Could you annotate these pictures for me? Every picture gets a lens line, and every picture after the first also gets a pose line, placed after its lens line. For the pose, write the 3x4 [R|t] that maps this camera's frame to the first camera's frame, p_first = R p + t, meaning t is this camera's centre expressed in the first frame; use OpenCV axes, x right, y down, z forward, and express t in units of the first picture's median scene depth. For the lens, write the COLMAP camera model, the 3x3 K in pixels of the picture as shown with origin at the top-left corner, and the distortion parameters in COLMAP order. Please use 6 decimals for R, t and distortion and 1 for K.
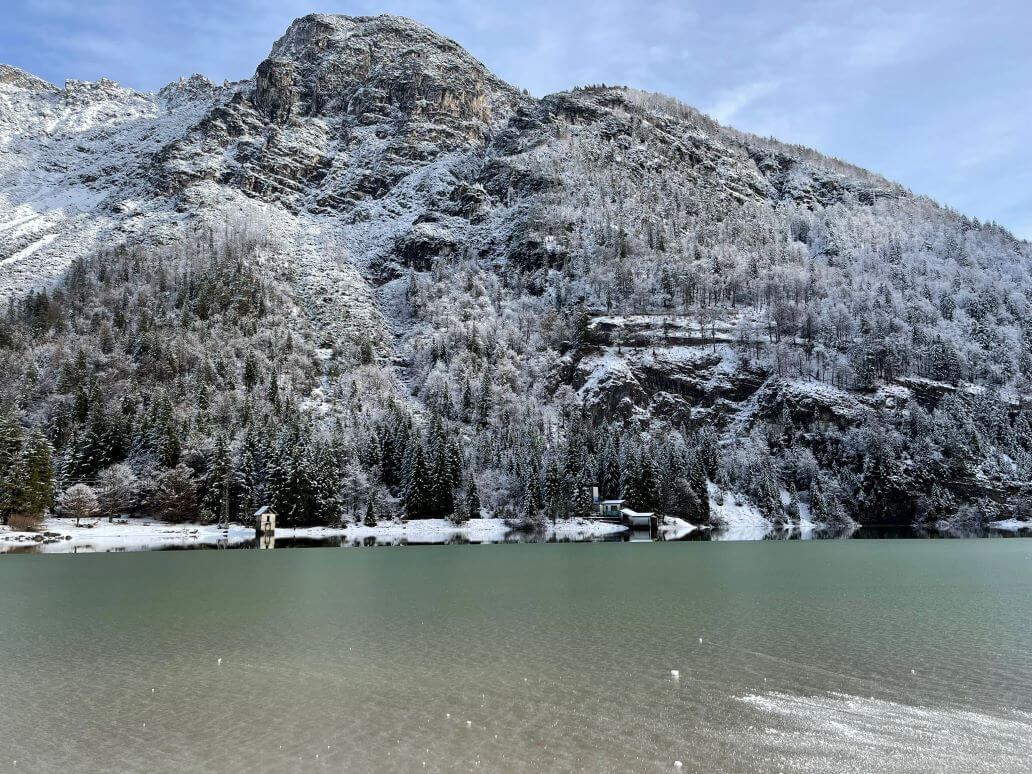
lens RADIAL K [[771.9, 0, 514.8], [0, 771.9, 391.8], [0, 0, 1]] dist [0.072056, -0.093969]
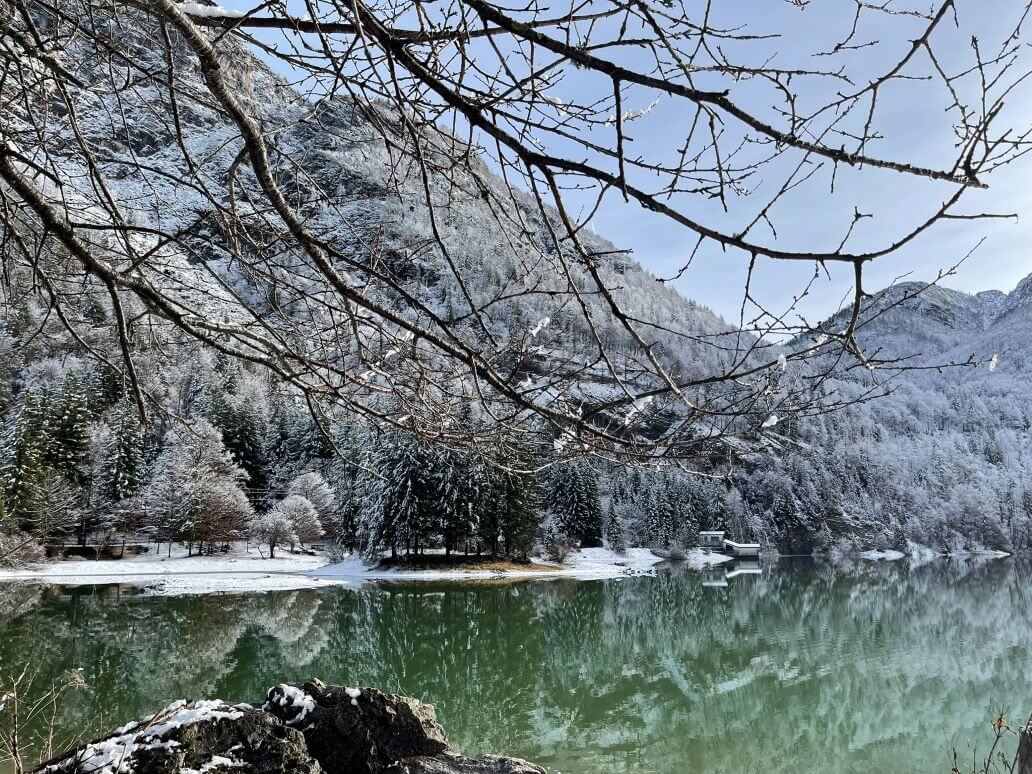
lens RADIAL K [[774.8, 0, 513.2], [0, 774.8, 388.0], [0, 0, 1]] dist [0.055884, -0.056941]
pose [[0.863024, 0.109043, 0.493254, -0.416282], [-0.091560, 0.994018, -0.059548, 0.022402], [-0.496796, 0.006229, 0.867845, 0.141190]]
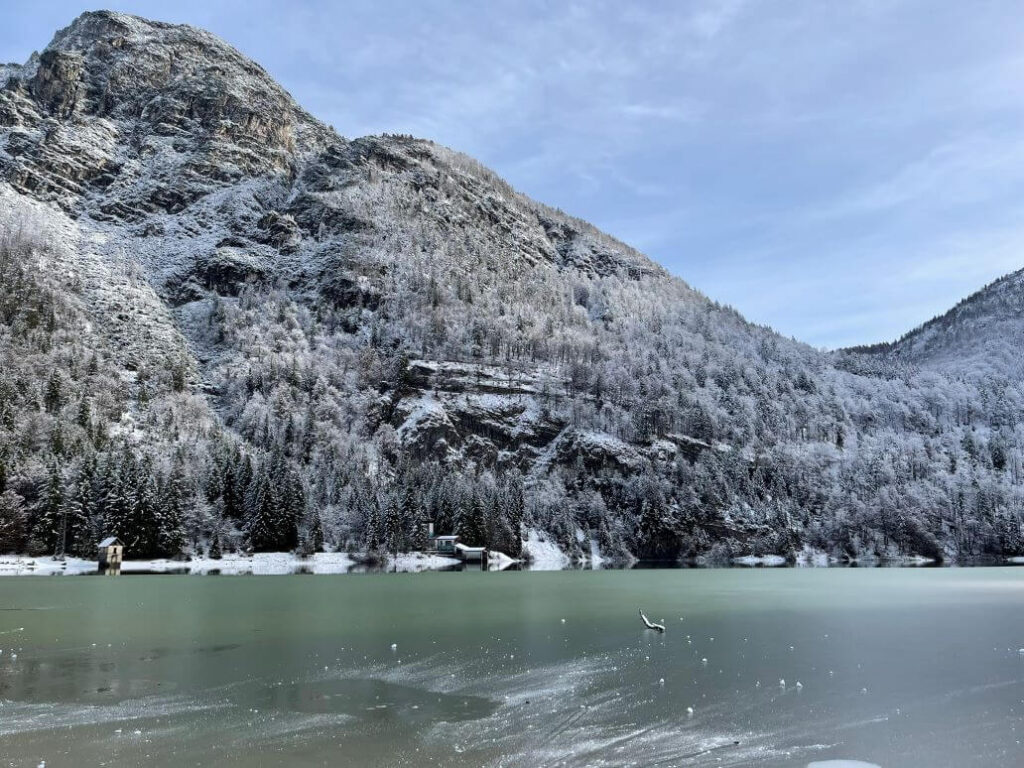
lens RADIAL K [[768.8, 0, 509.2], [0, 768.8, 385.0], [0, 0, 1]] dist [0.055884, -0.056941]
pose [[0.954723, 0.071886, 0.288682, -0.077907], [-0.056901, 0.996576, -0.059980, -0.008123], [-0.292005, 0.040838, 0.955544, -0.050939]]
